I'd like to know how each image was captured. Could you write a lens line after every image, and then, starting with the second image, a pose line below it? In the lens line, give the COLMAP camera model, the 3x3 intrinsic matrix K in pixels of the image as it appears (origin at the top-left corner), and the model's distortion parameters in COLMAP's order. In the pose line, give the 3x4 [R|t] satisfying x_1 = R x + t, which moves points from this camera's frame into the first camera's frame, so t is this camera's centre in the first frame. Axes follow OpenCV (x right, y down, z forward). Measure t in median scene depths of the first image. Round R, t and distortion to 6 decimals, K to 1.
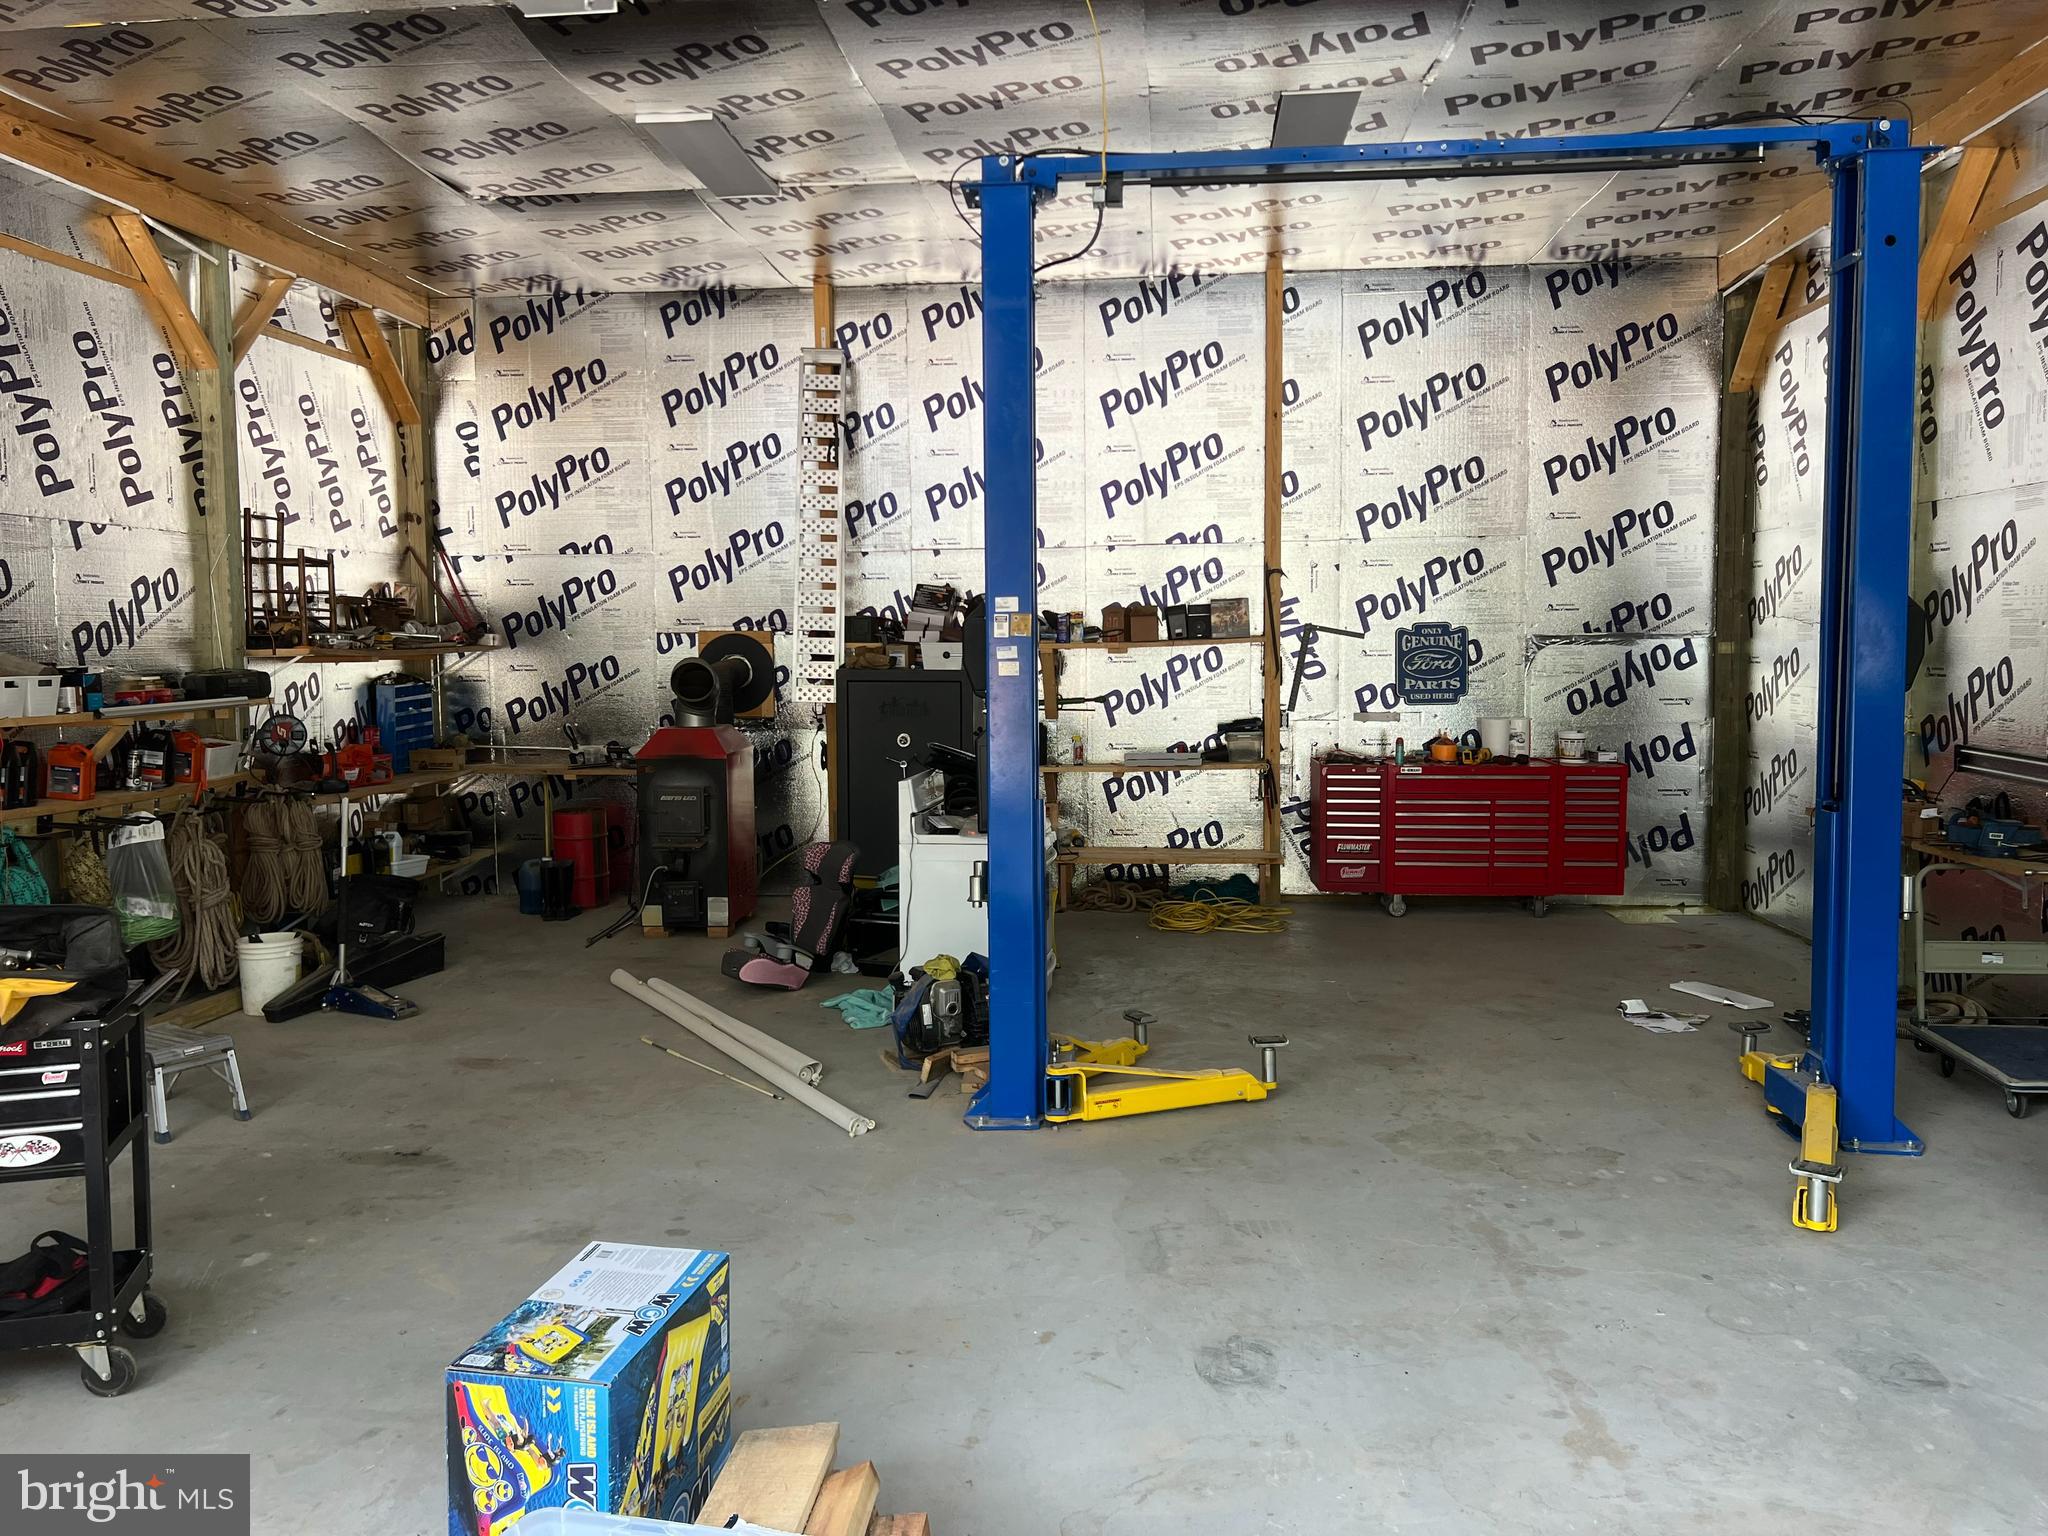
lens RADIAL K [[1539.5, 0, 1024.0], [0, 1539.5, 768.0], [0, 0, 1]] dist [0.049893, -0.051173]
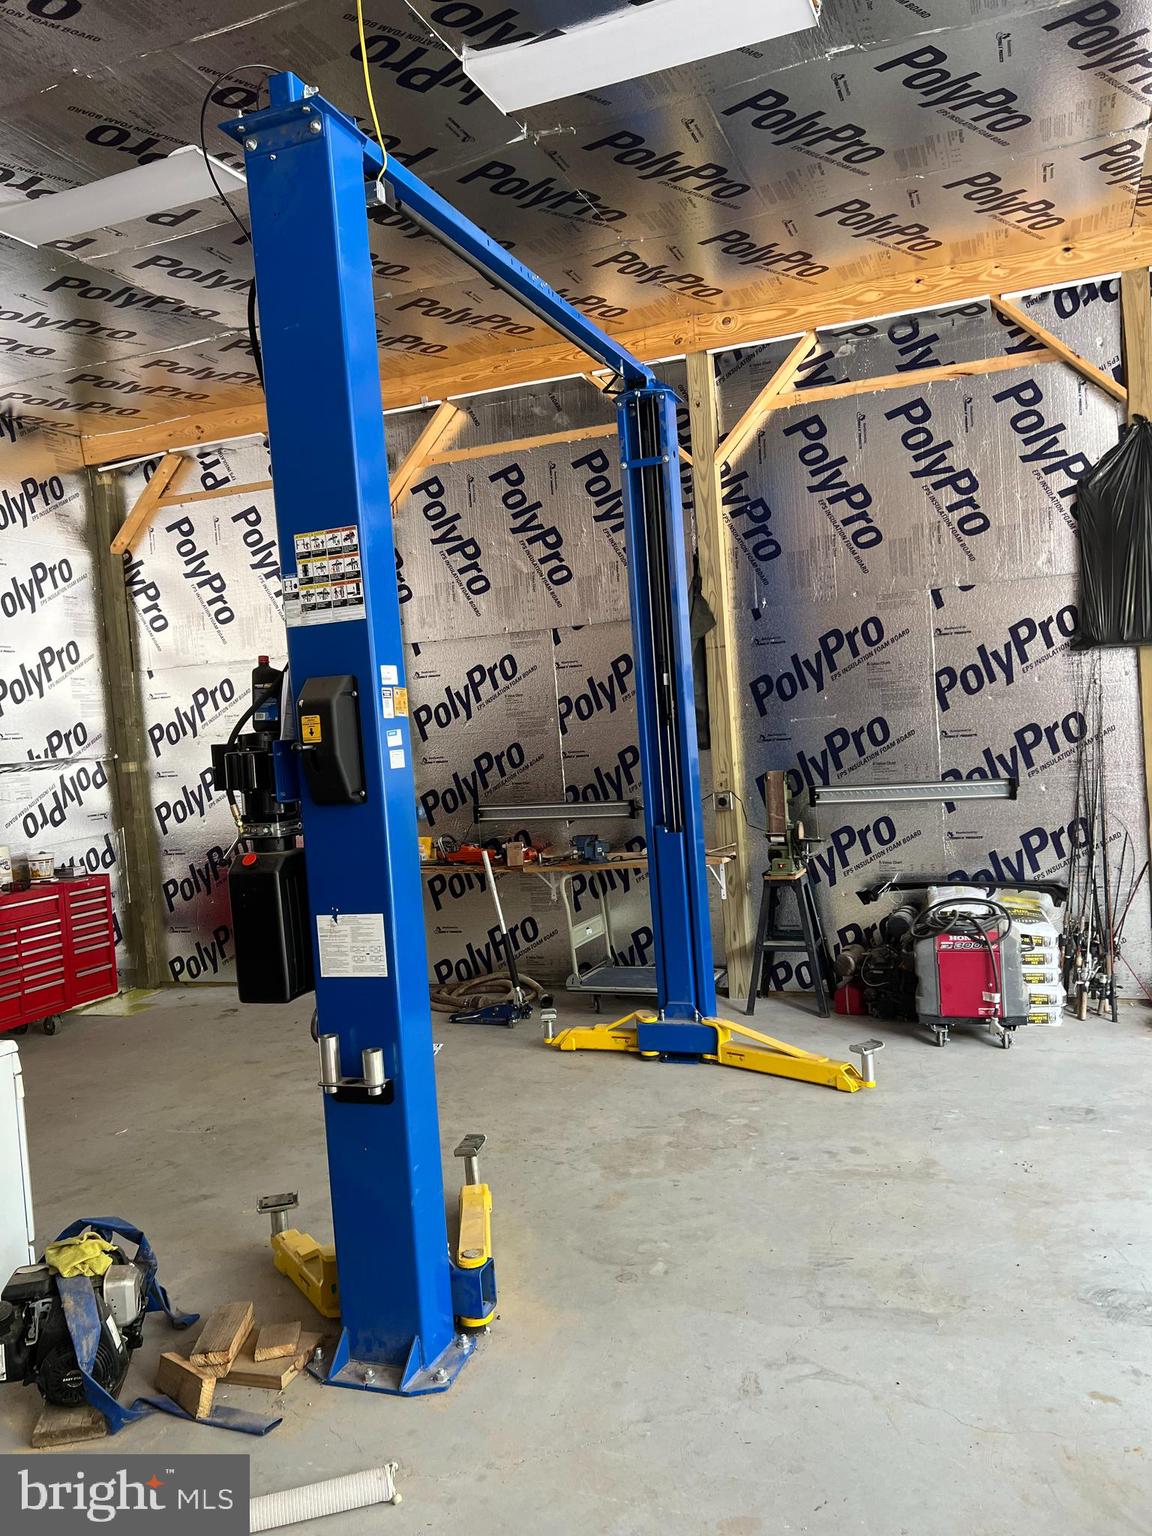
lens RADIAL K [[1154.7, 0, 584.5], [0, 1154.7, 765.7], [0, 0, 1]] dist [0.049893, -0.051173]
pose [[0.270659, -0.041288, 0.961789, -0.573963], [0.150229, 0.988651, 0.000165, -0.050497], [-0.950881, 0.144444, 0.273790, 0.804540]]
